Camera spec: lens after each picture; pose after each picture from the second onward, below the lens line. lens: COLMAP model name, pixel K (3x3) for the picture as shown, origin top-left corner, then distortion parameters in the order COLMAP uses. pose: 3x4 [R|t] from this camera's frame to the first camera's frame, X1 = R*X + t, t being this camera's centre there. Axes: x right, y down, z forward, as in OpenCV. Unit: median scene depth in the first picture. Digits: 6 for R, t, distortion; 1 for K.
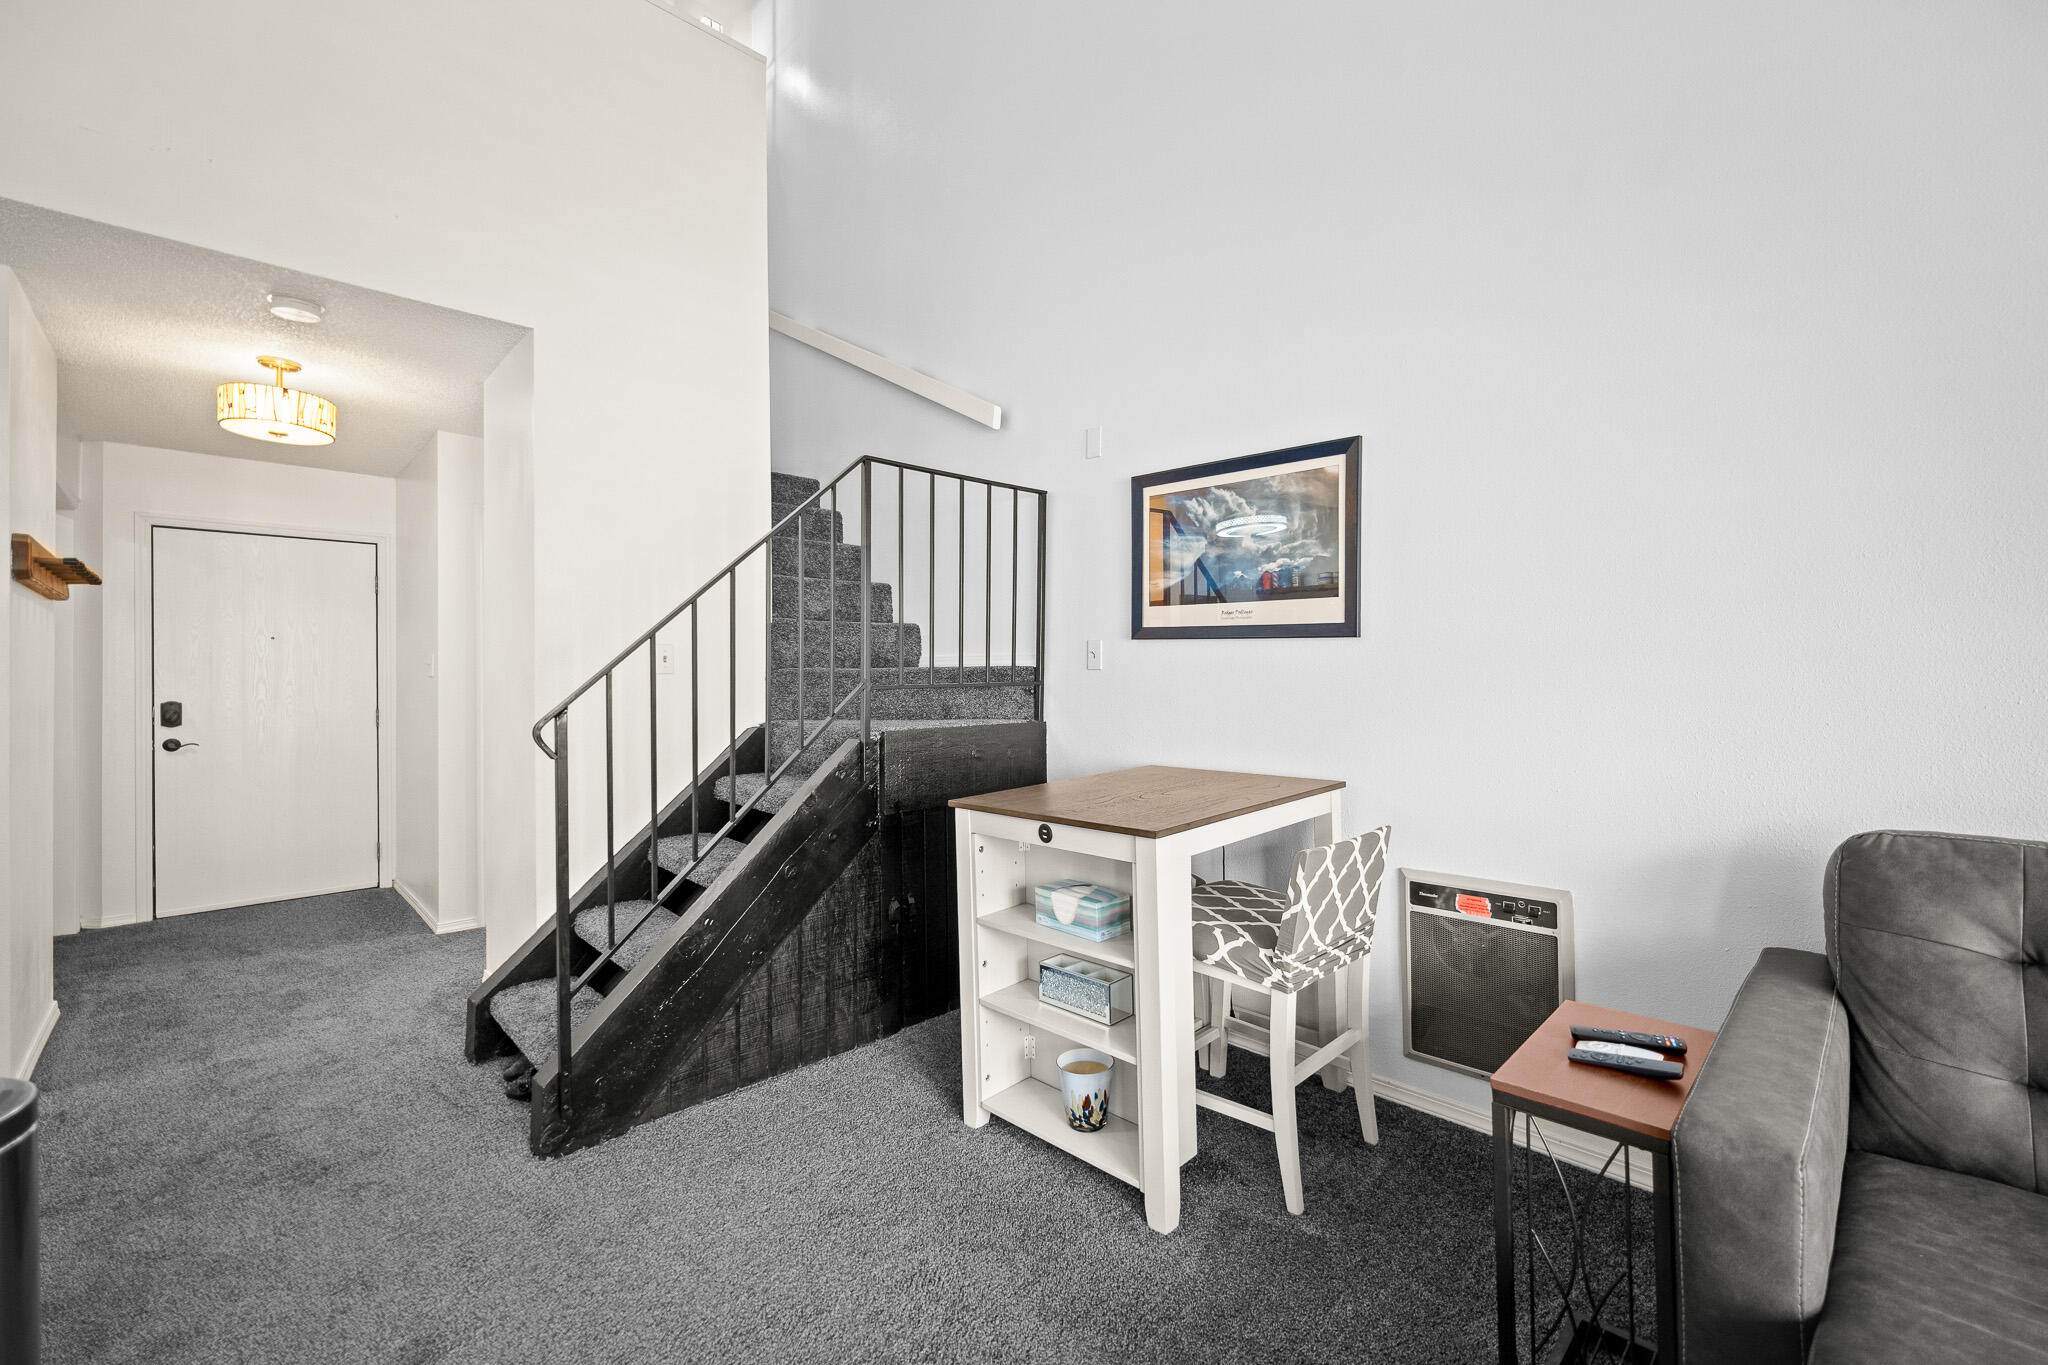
lens RADIAL K [[852.8, 0, 1033.2], [0, 852.8, 674.0], [0, 0, 1]] dist [0.001419, 0.000620]
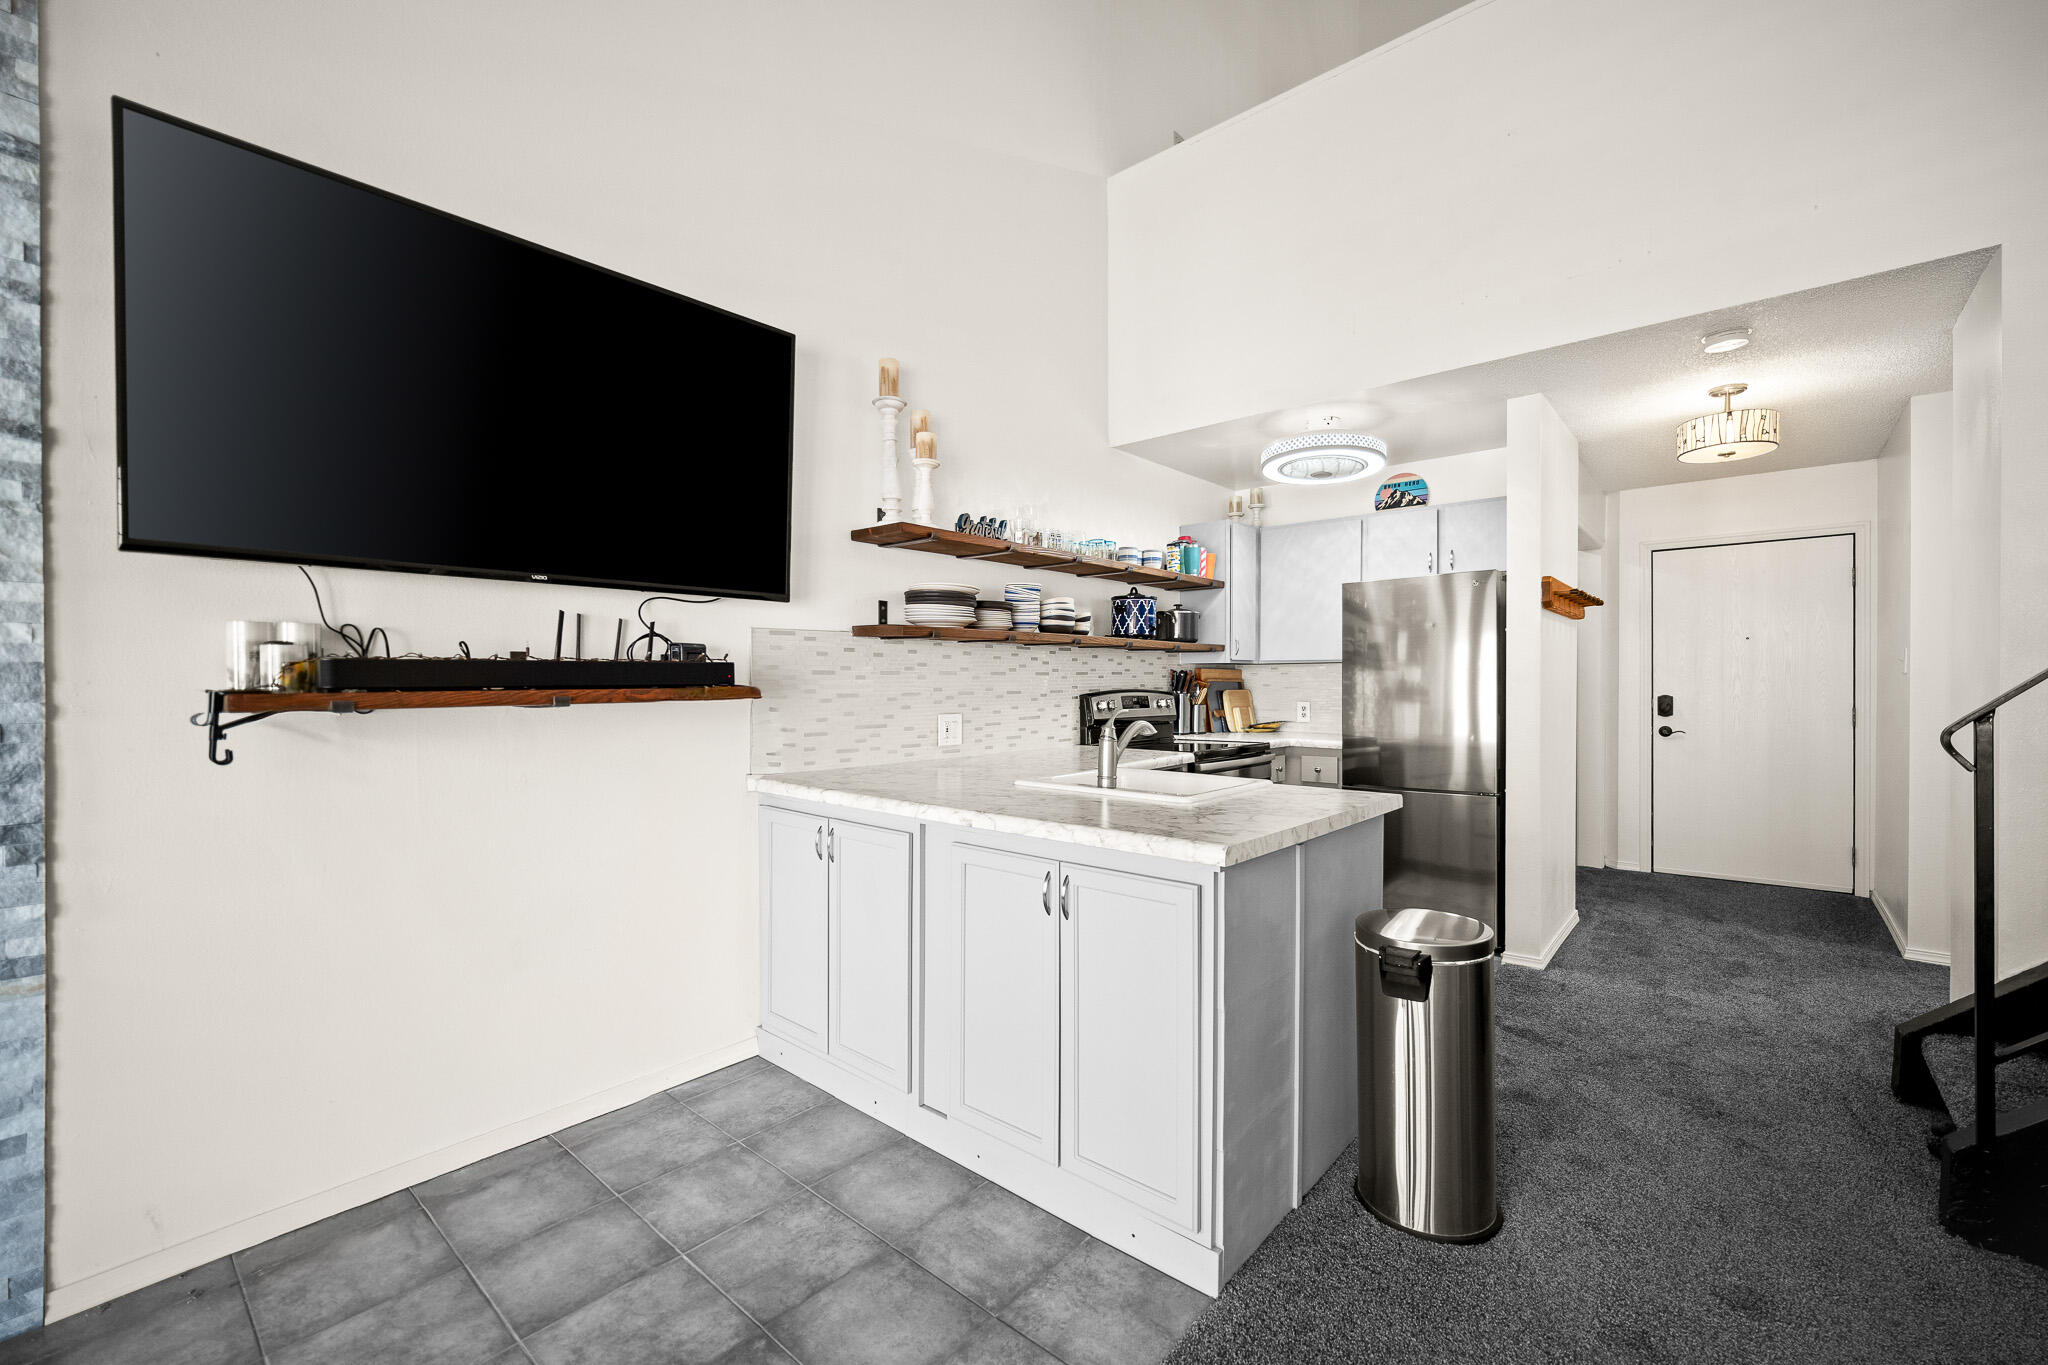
lens RADIAL K [[852.8, 0, 1022.7], [0, 852.8, 685.5], [0, 0, 1]] dist [0.001419, 0.000620]
pose [[0.080207, 0.008528, -0.996742, 0.179008], [0.008877, 0.999918, 0.009270, -0.000839], [0.996739, -0.009592, 0.080125, 0.003297]]
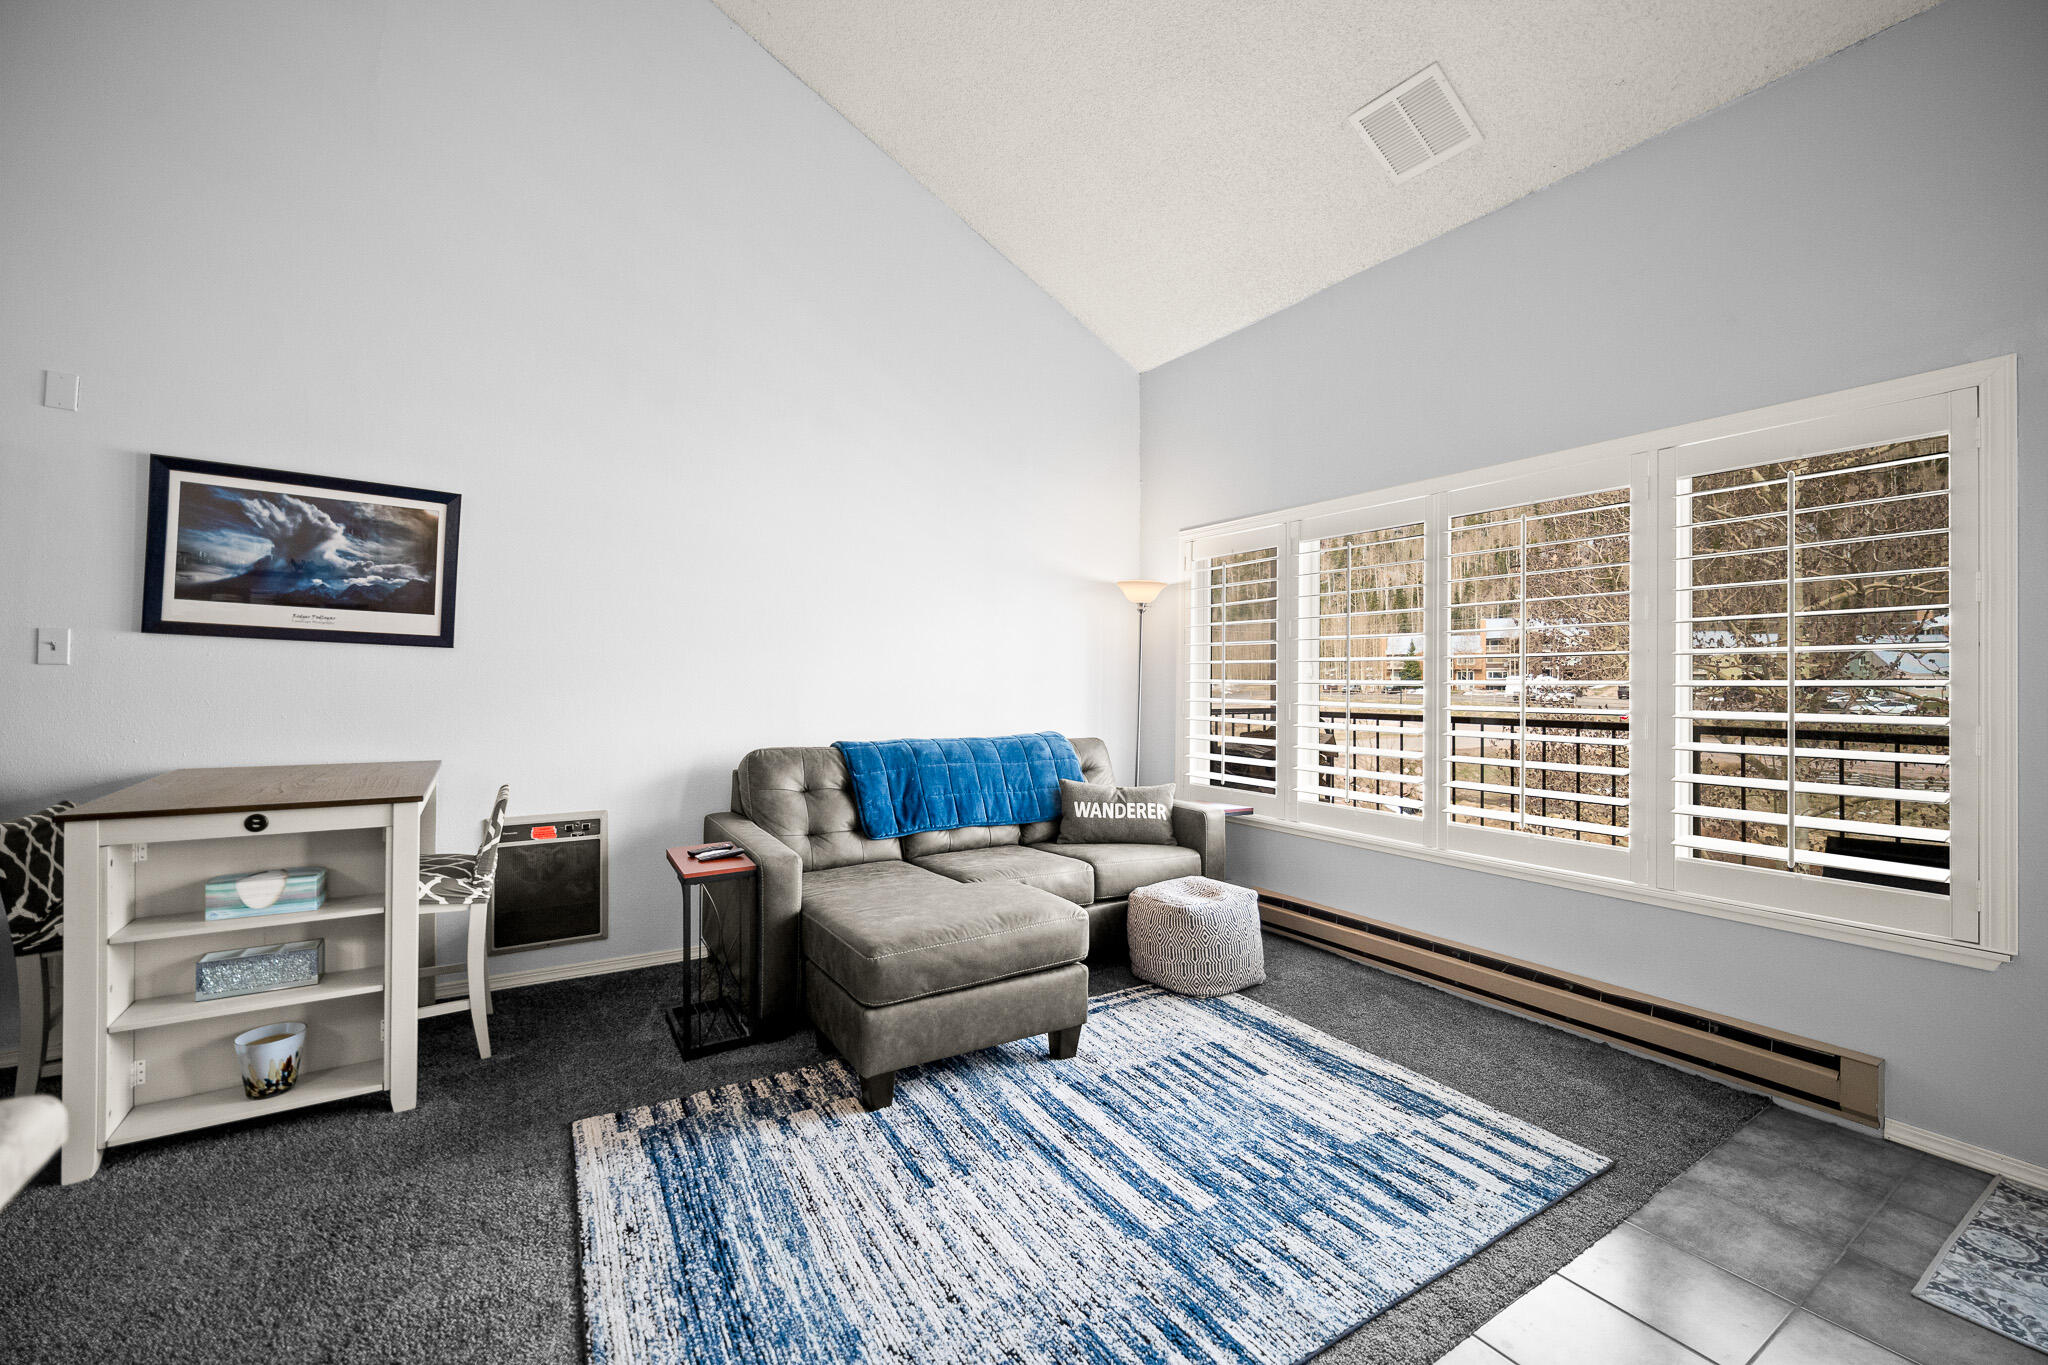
lens RADIAL K [[852.8, 0, 1028.5], [0, 852.8, 680.8], [0, 0, 1]] dist [0.001419, 0.000620]
pose [[0.217941, 0.012199, 0.975886, -0.304422], [-0.015718, 0.999836, -0.008988, 0.002117], [-0.975835, -0.013381, 0.218097, -0.060347]]
